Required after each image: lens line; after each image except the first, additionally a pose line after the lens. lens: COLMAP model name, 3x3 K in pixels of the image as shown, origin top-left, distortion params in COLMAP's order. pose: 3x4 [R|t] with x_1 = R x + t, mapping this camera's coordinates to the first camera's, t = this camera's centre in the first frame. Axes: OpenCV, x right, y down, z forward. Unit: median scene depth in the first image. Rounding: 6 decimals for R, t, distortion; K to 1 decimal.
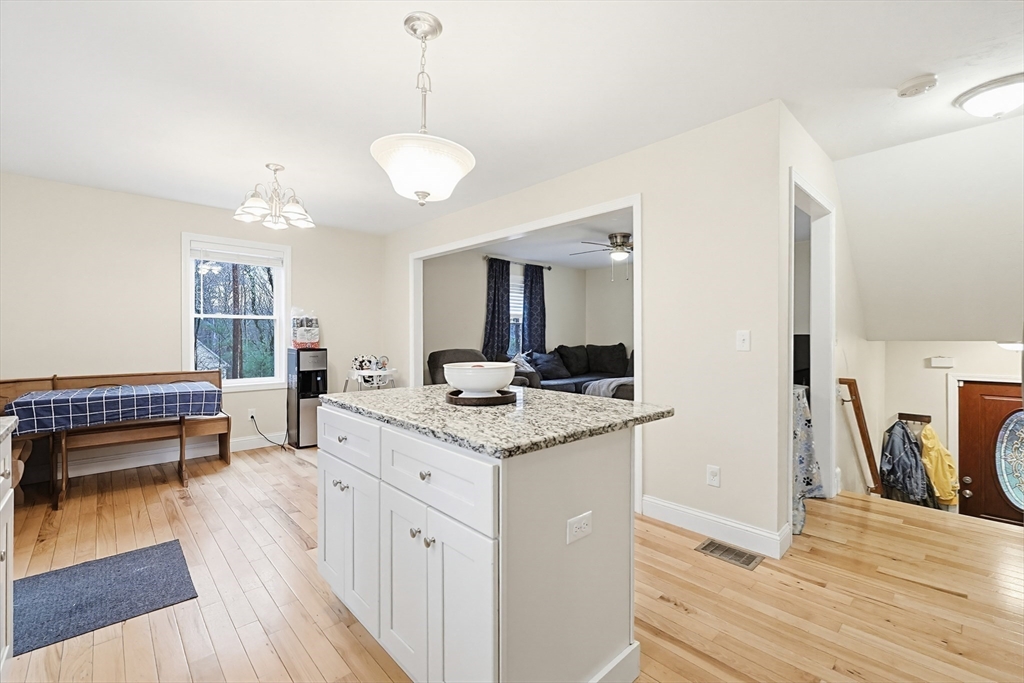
lens RADIAL K [[438.8, 0, 516.9], [0, 438.8, 340.6], [0, 0, 1]] dist [-0.003022, -0.000236]
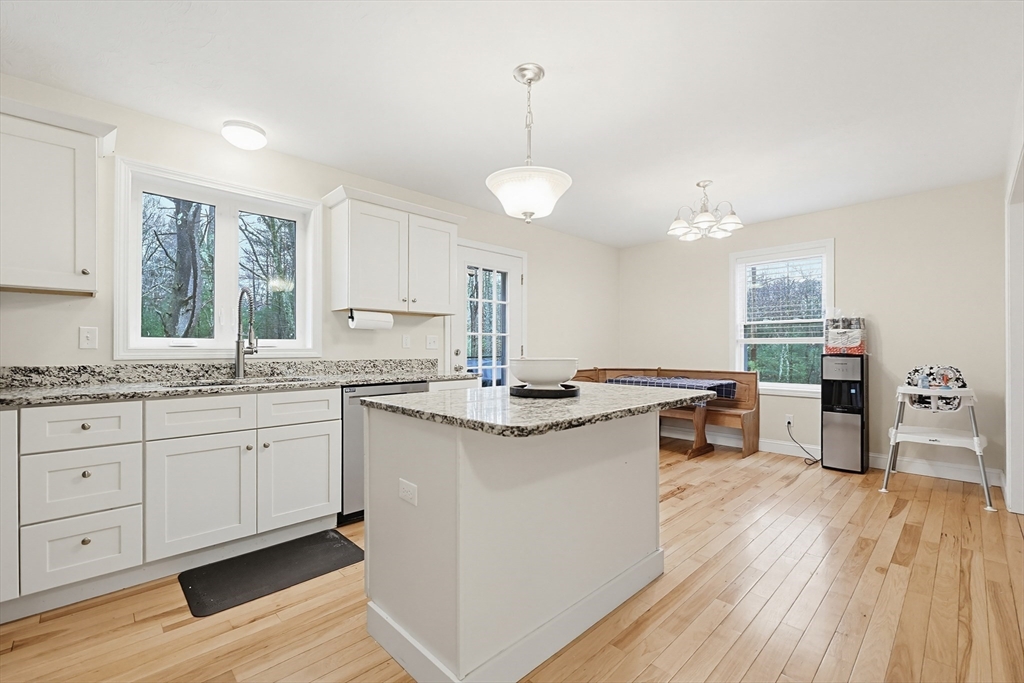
lens RADIAL K [[437.7, 0, 511.4], [0, 437.7, 348.1], [0, 0, 1]] dist [0.000577, 0.000122]
pose [[0.003043, -0.000912, -0.999995, 0.428716], [-0.008524, 0.999963, -0.000938, 0.014661], [0.999959, 0.008527, 0.003035, 0.417960]]
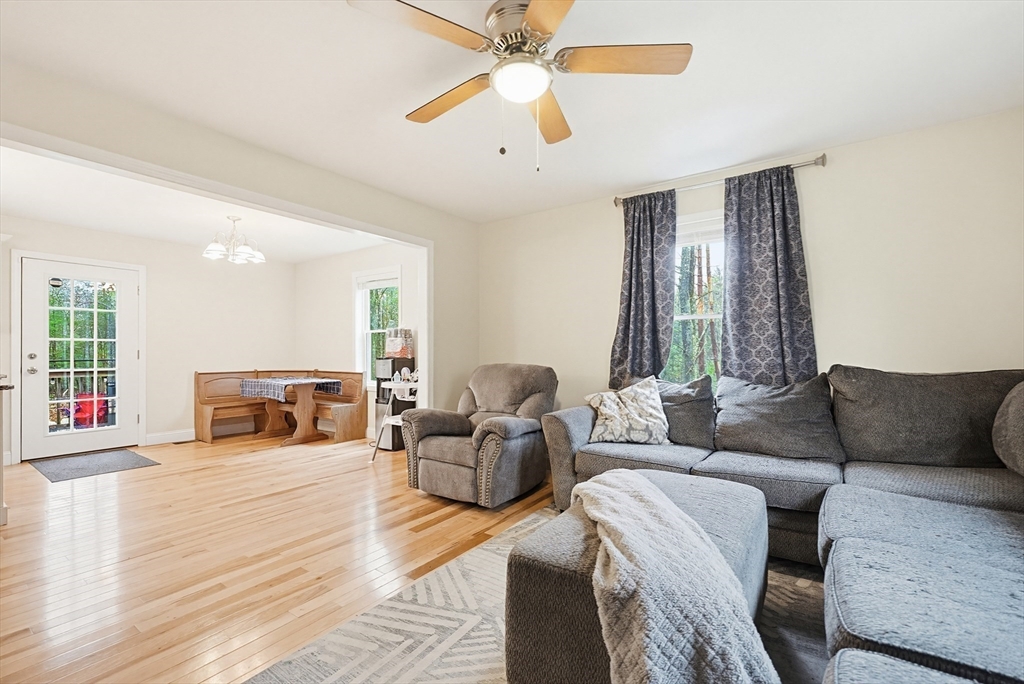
lens RADIAL K [[438.6, 0, 509.9], [0, 438.6, 348.6], [0, 0, 1]] dist [-0.000885, -0.000221]
pose [[0.194521, -0.006835, -0.980875, 0.732059], [-0.009022, 0.999921, -0.008757, 0.003687], [0.980857, 0.010553, 0.194444, 1.256142]]
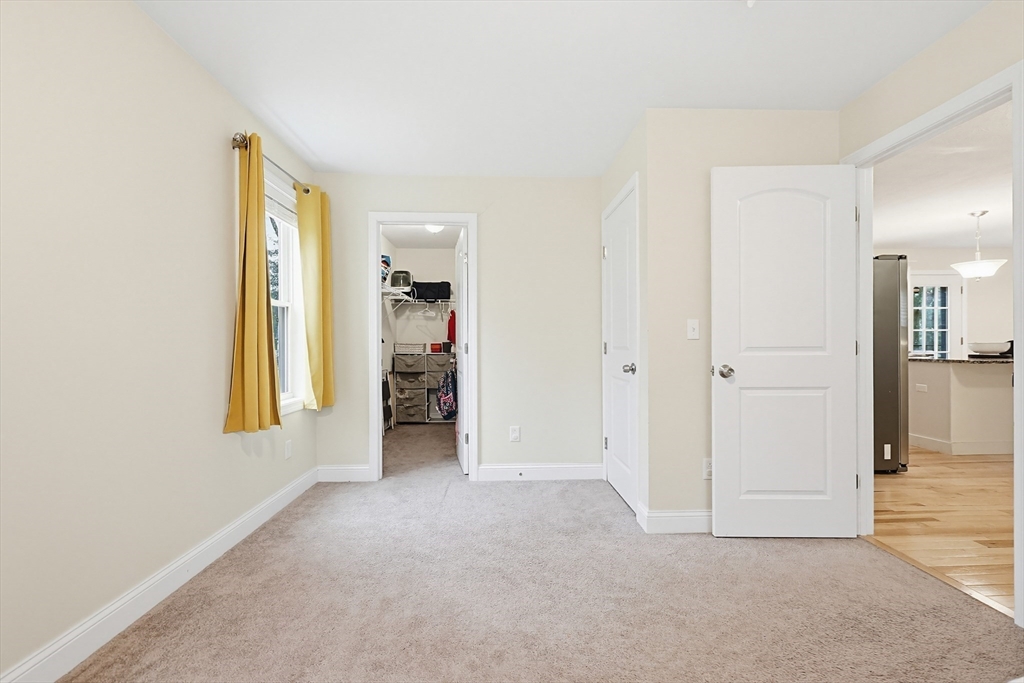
lens RADIAL K [[438.6, 0, 509.9], [0, 438.6, 348.1], [0, 0, 1]] dist [-0.000885, -0.000221]
pose [[-0.665108, 0.007145, -0.746713, 1.626479], [-0.001188, 0.999943, 0.010627, 0.031202], [0.746747, 0.007955, -0.665061, 0.278991]]
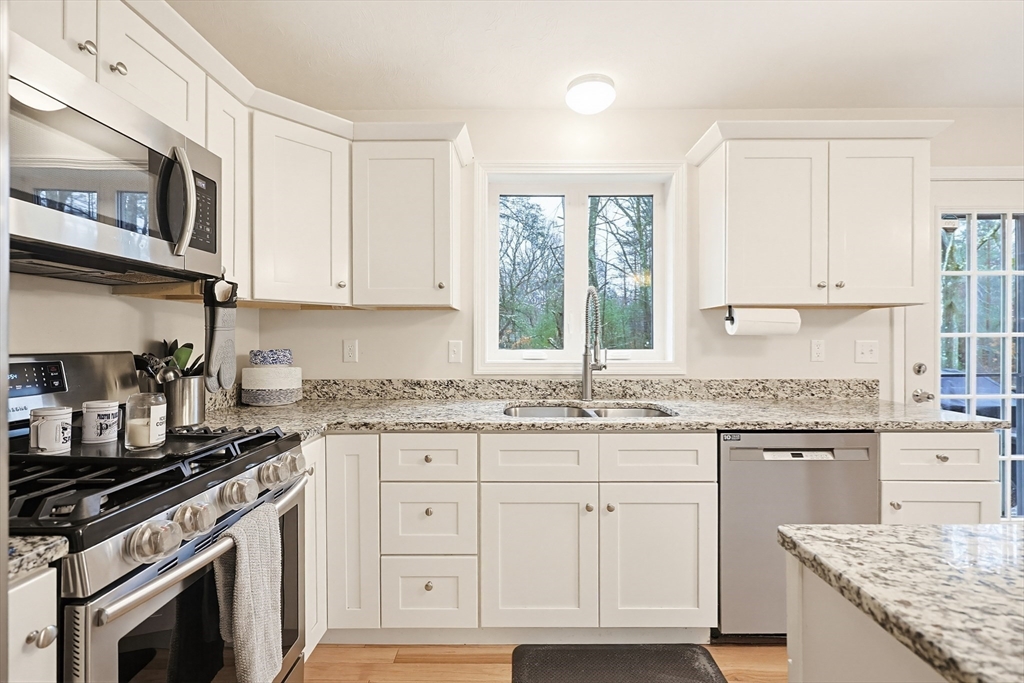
lens RADIAL K [[438.8, 0, 516.9], [0, 438.8, 340.6], [0, 0, 1]] dist [-0.003022, -0.000236]
pose [[-0.696635, 0.002674, -0.717420, 0.202590], [-0.004997, 0.999951, 0.008580, -0.014673], [0.717408, 0.009562, -0.696588, 0.317957]]
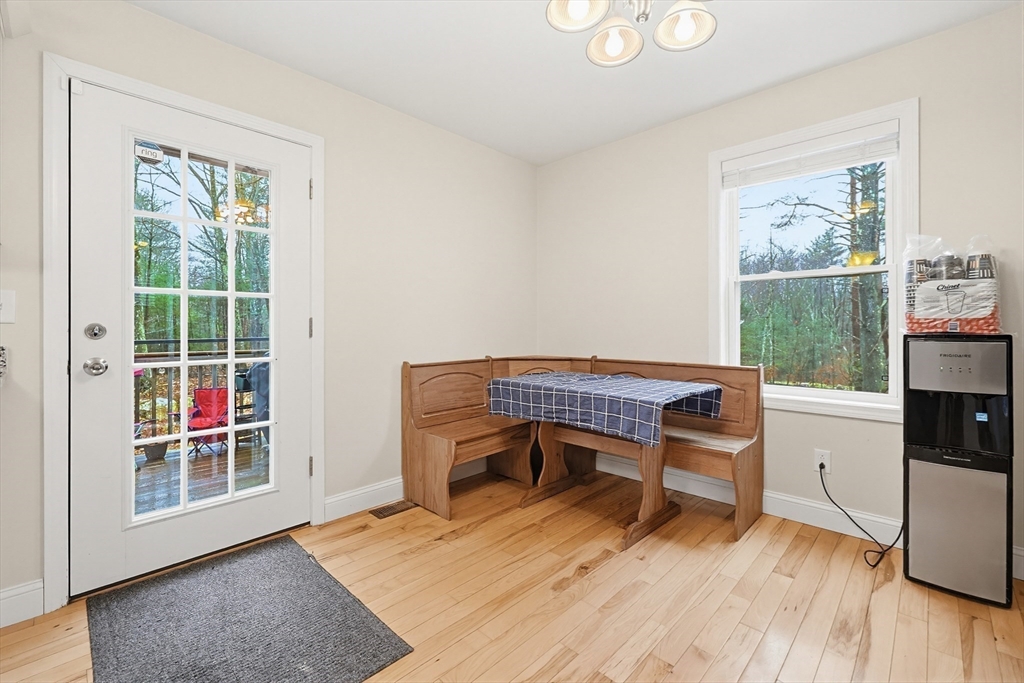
lens RADIAL K [[440.7, 0, 510.6], [0, 440.7, 327.3], [0, 0, 1]] dist [0.001624, 0.000311]
pose [[0.041249, -0.000345, -0.999149, -0.117802], [-0.007094, 0.999975, -0.000638, 0.017764], [0.999124, 0.007115, 0.041245, 0.693265]]
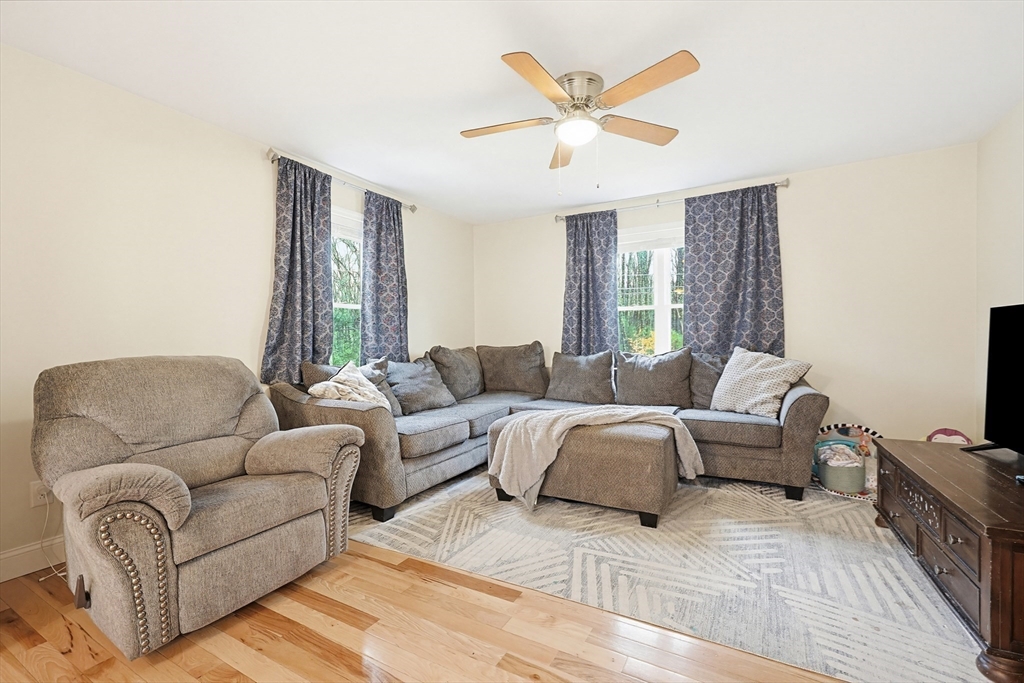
lens RADIAL K [[437.7, 0, 511.4], [0, 437.7, 348.1], [0, 0, 1]] dist [0.000577, 0.000122]
pose [[0.957450, -0.016144, 0.288148, 0.057833], [0.015665, 0.999869, 0.003970, 0.021929], [-0.288174, 0.000713, 0.957578, 0.818157]]
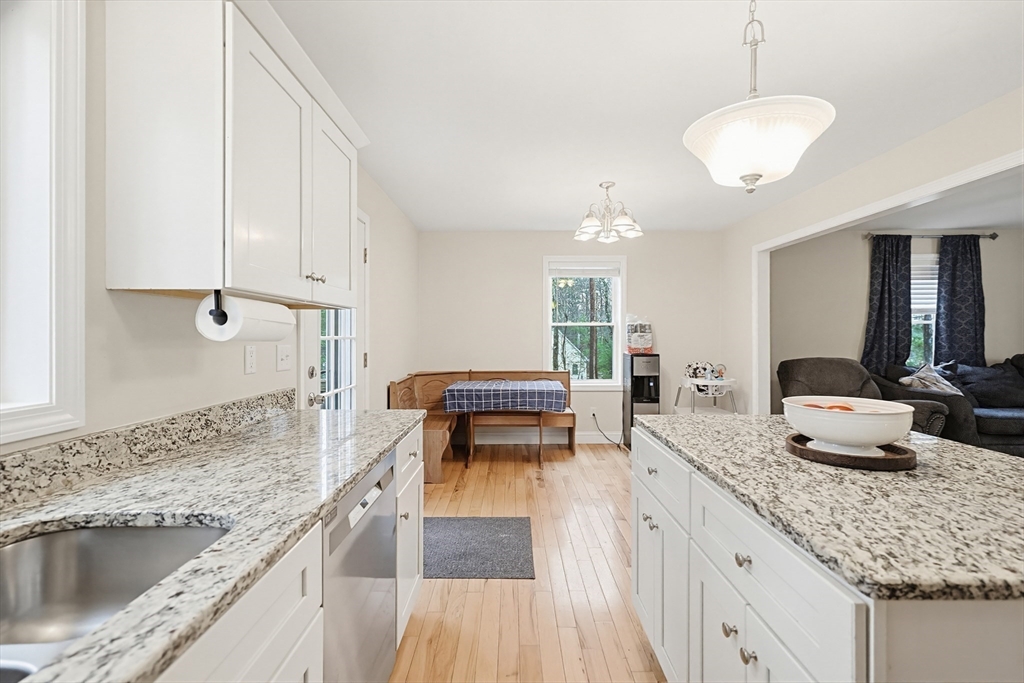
lens RADIAL K [[436.9, 0, 511.0], [0, 436.9, 336.4], [0, 0, 1]] dist [0.002271, -0.000970]
pose [[0.724663, 0.000266, -0.689104, 0.004581], [-0.003438, 0.999989, -0.003229, -0.021074], [0.689095, 0.004709, 0.724656, 0.063655]]
